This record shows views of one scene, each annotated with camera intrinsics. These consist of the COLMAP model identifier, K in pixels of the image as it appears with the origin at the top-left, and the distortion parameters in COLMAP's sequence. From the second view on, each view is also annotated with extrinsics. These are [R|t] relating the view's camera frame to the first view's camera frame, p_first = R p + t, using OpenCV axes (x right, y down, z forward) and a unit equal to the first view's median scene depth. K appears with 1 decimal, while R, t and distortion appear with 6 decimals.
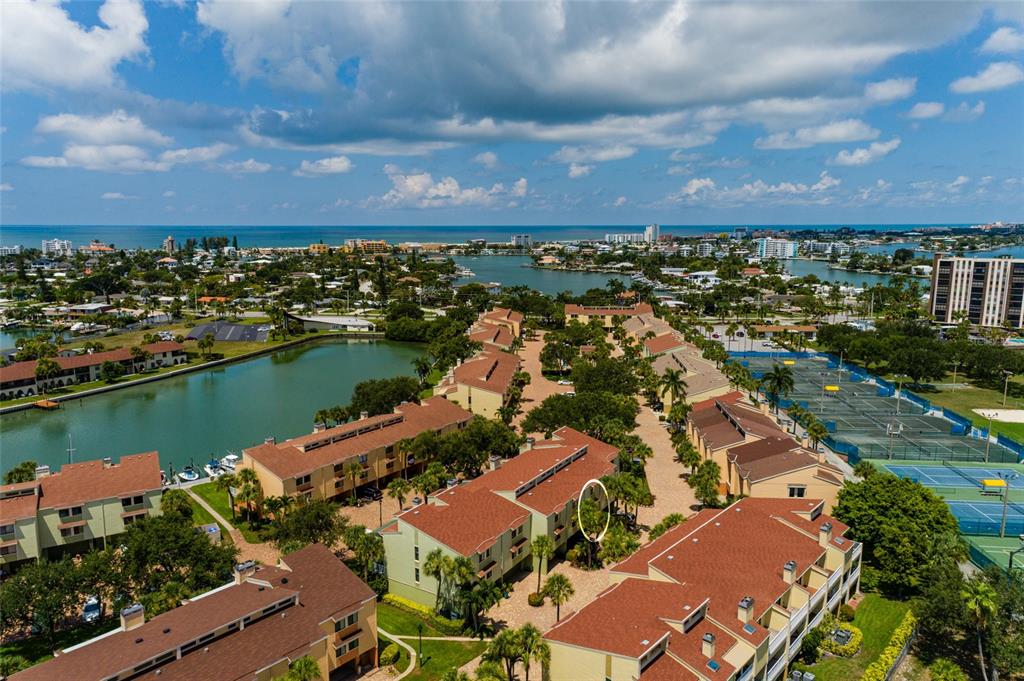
lens RADIAL K [[696.3, 0, 511.2], [0, 696.3, 339.4], [0, 0, 1]] dist [0.026580, 0.020454]
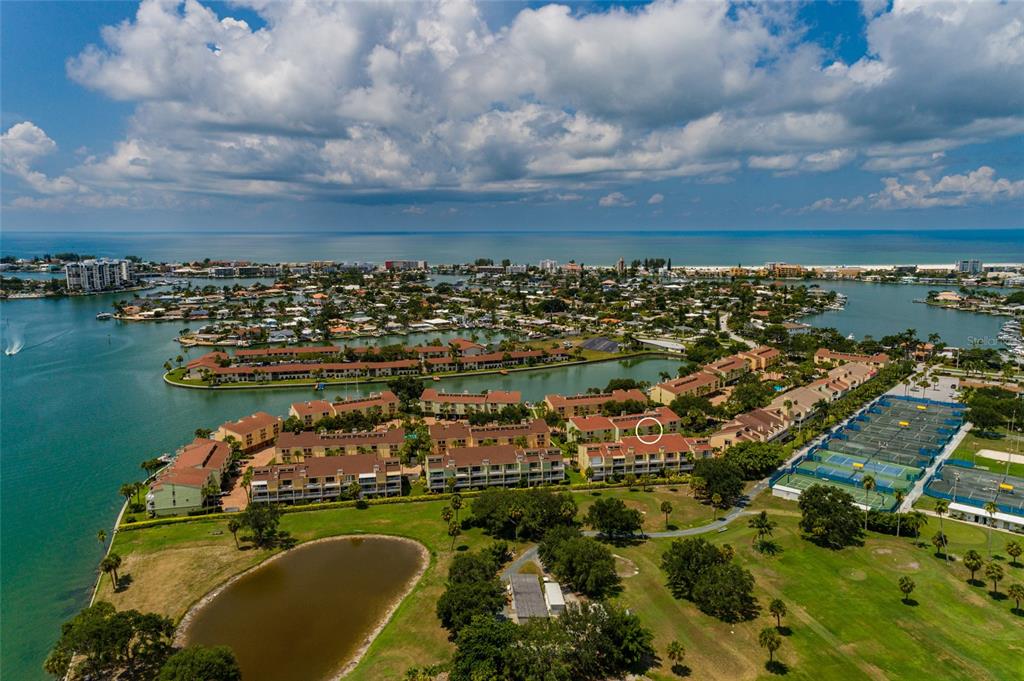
lens RADIAL K [[703.5, 0, 512.5], [0, 703.5, 337.3], [0, 0, 1]] dist [0.028607, 0.019762]
pose [[0.802836, 0.091574, -0.589125, 0.293938], [-0.097431, 0.995002, 0.021888, -0.030943], [0.588185, 0.039826, 0.807745, -0.348882]]
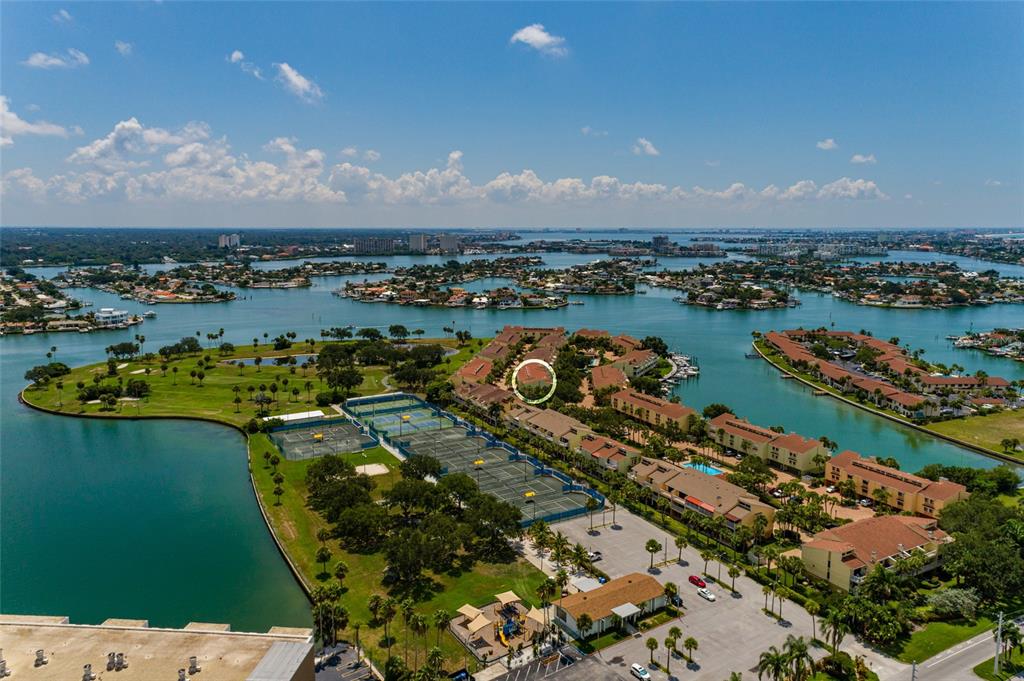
lens RADIAL K [[709.2, 0, 512.7], [0, 709.2, 336.1], [0, 0, 1]] dist [0.033047, 0.009332]
pose [[-0.837545, 0.085087, -0.539702, 0.480533], [-0.089959, 0.952842, 0.289825, -0.238527], [0.538911, 0.291293, -0.790394, 0.881158]]
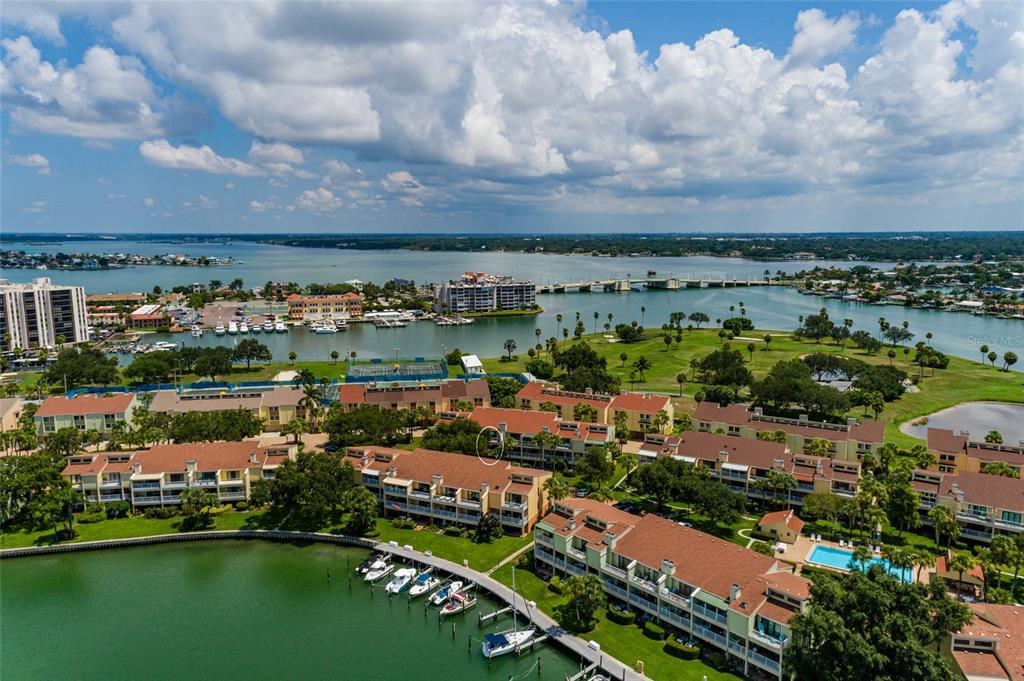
lens RADIAL K [[703.5, 0, 512.5], [0, 703.5, 337.3], [0, 0, 1]] dist [0.028607, 0.019762]
pose [[-0.221301, -0.144133, 0.964495, -0.392795], [0.163467, 0.969542, 0.182394, -0.079022], [-0.961407, 0.198027, -0.191000, 0.312462]]
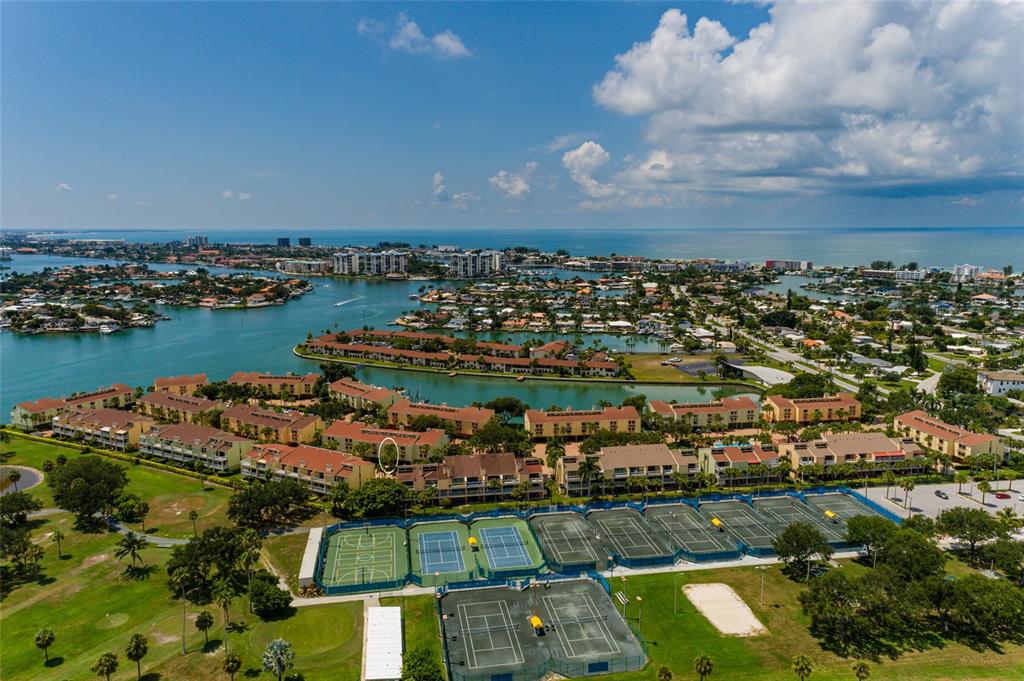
lens RADIAL K [[709.5, 0, 514.0], [0, 709.5, 313.6], [0, 0, 1]] dist [0.034564, 0.004665]
pose [[0.230670, 0.121477, -0.965420, 0.599570], [-0.158975, 0.983550, 0.085774, -0.121585], [0.959958, 0.133692, 0.246187, 0.179309]]
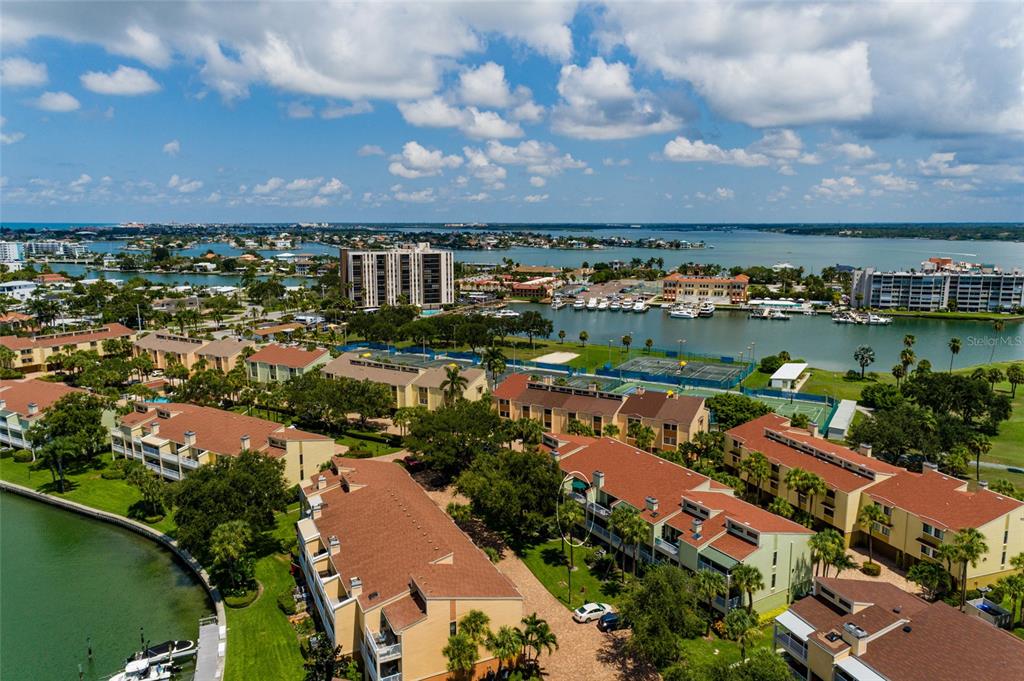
lens RADIAL K [[703.5, 0, 512.5], [0, 703.5, 337.3], [0, 0, 1]] dist [0.028607, 0.019762]
pose [[0.456105, -0.143060, 0.878352, -0.218101], [0.145364, 0.985715, 0.085063, -0.026206], [-0.877974, 0.088883, 0.470385, 0.160622]]
